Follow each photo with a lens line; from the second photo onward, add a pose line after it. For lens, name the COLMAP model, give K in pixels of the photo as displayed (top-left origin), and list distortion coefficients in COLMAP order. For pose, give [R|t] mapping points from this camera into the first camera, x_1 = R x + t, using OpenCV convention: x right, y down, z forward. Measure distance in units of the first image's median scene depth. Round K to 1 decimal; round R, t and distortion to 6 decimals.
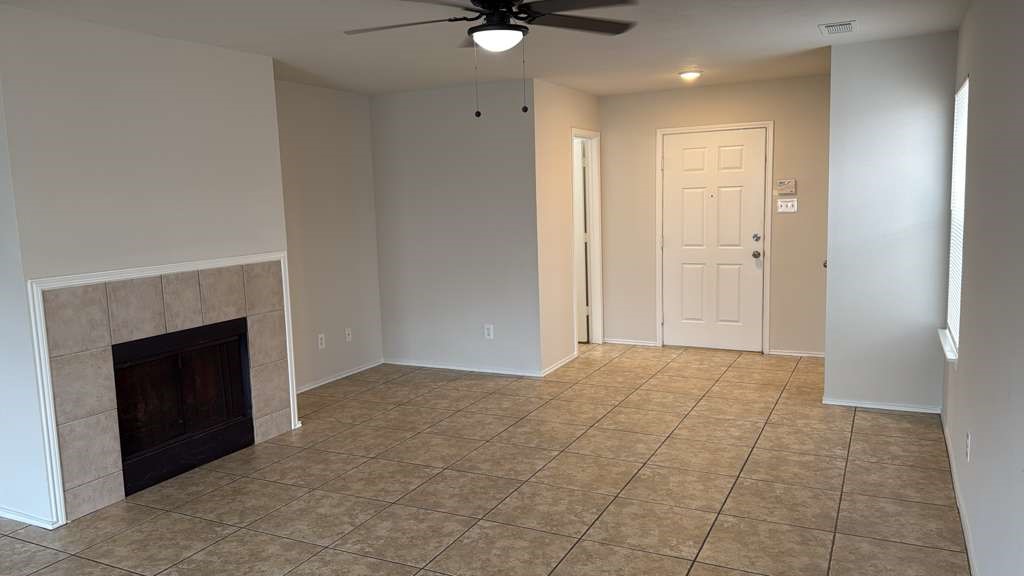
lens RADIAL K [[755.0, 0, 508.3], [0, 755.0, 291.5], [0, 0, 1]] dist [0.140030, -0.212433]
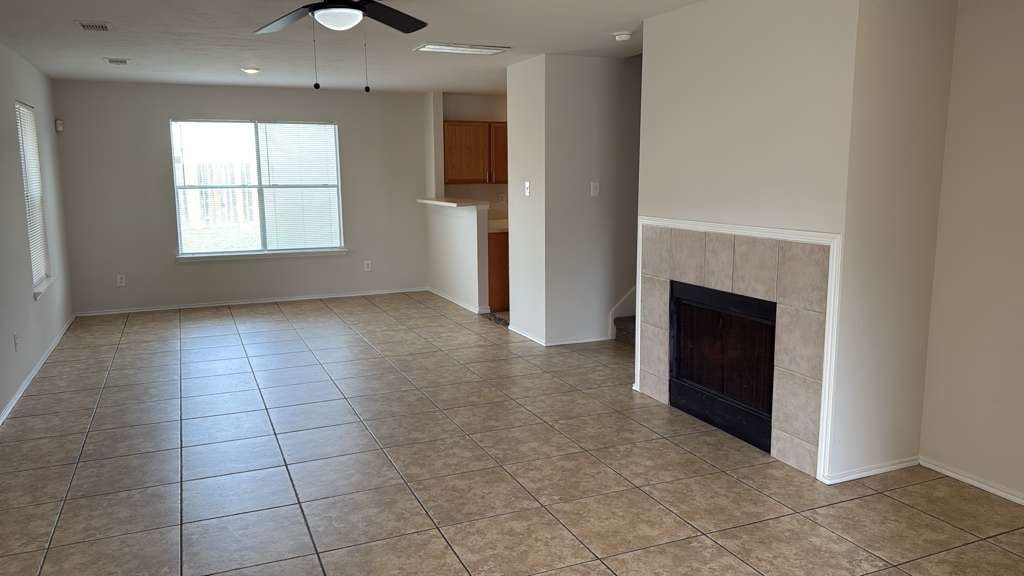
lens RADIAL K [[755.0, 0, 508.3], [0, 755.0, 291.5], [0, 0, 1]] dist [0.140030, -0.212433]
pose [[-0.649907, 0.161695, -0.742614, 0.504561], [-0.066173, 0.961356, 0.267236, -0.198827], [0.757127, 0.222820, -0.614093, 1.415737]]
